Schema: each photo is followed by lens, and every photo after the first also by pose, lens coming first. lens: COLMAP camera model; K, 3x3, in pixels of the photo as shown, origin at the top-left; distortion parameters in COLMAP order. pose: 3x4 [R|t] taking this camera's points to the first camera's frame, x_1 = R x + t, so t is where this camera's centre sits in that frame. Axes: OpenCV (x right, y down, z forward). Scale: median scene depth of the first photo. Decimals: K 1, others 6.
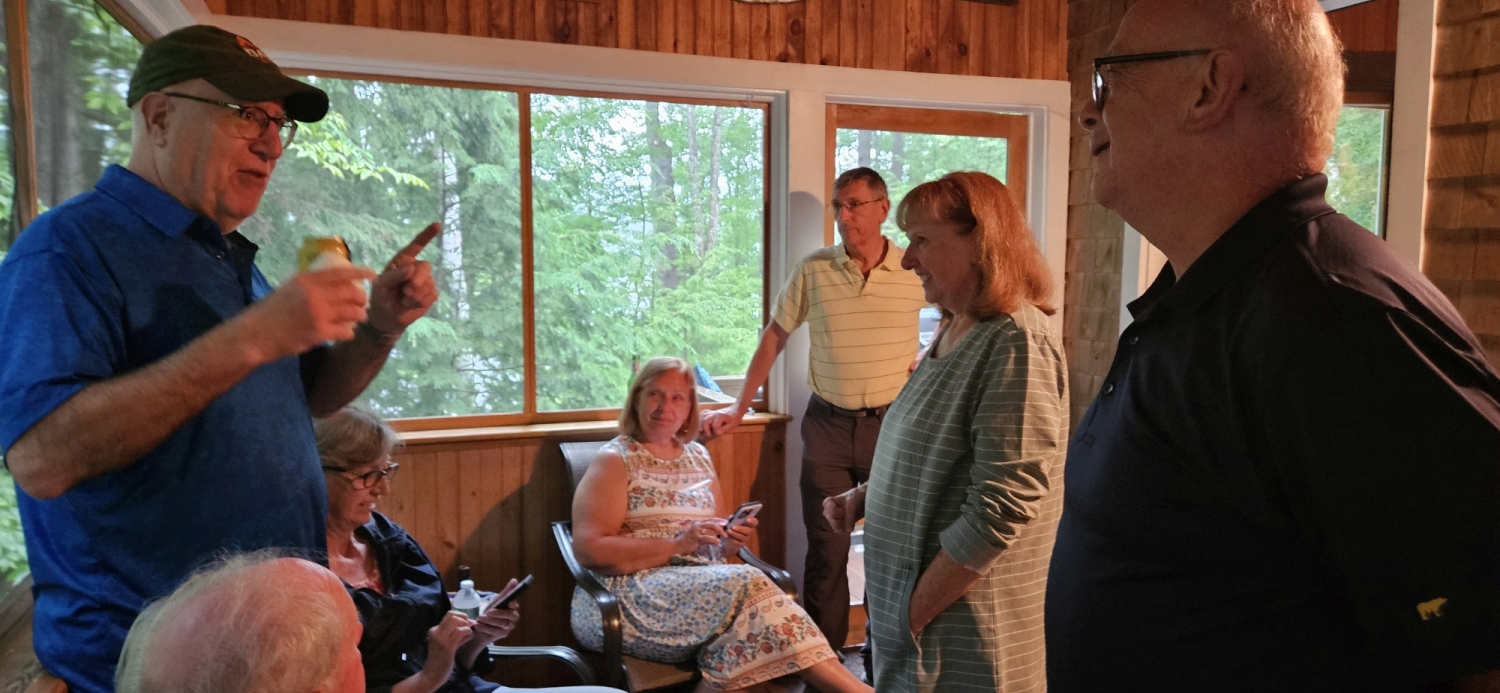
lens RADIAL K [[1000.1, 0, 746.0], [0, 1000.1, 353.0], [0, 0, 1]] dist [0.093661, -0.082509]
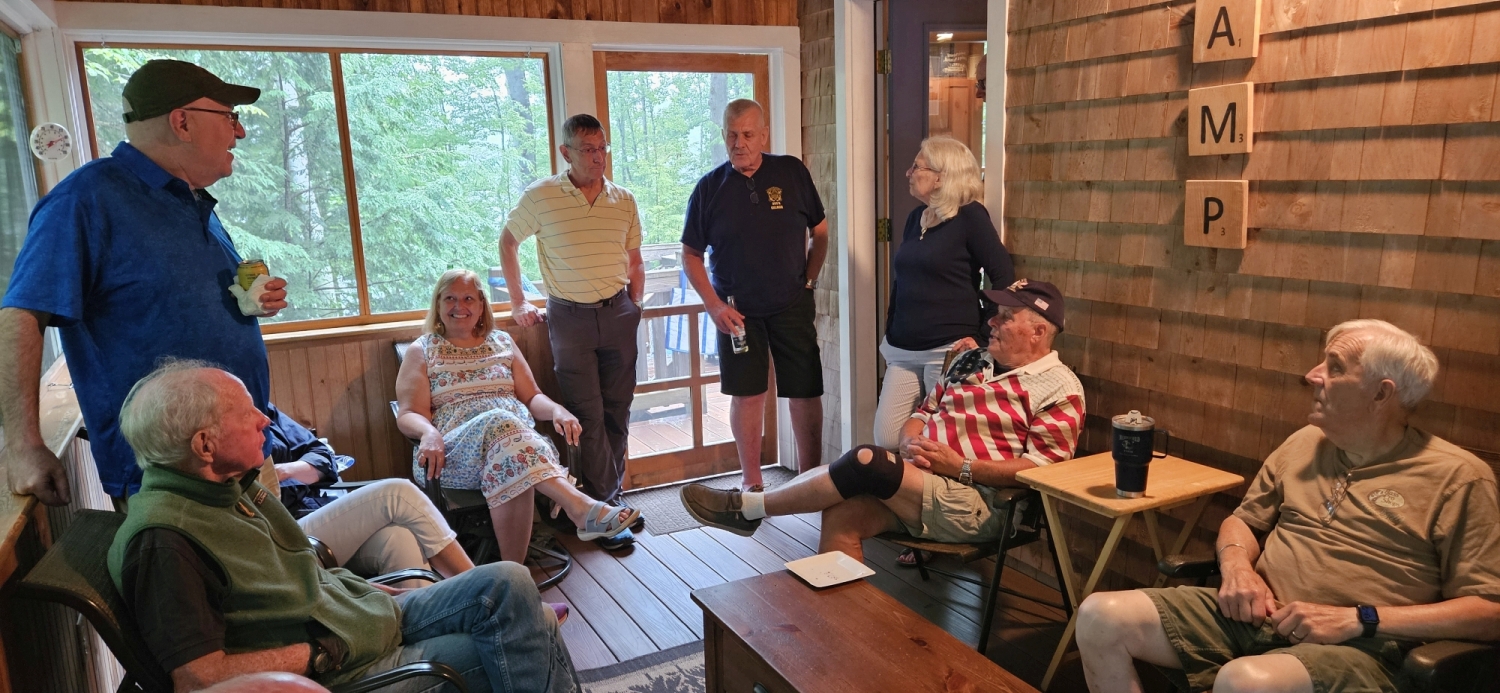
lens RADIAL K [[1000.1, 0, 746.0], [0, 1000.1, 353.0], [0, 0, 1]] dist [0.093661, -0.082509]
pose [[0.992027, -0.063797, 0.108684, 0.107144], [0.053249, 0.993826, 0.097334, 0.008404], [-0.114223, -0.090771, 0.989300, -0.279580]]
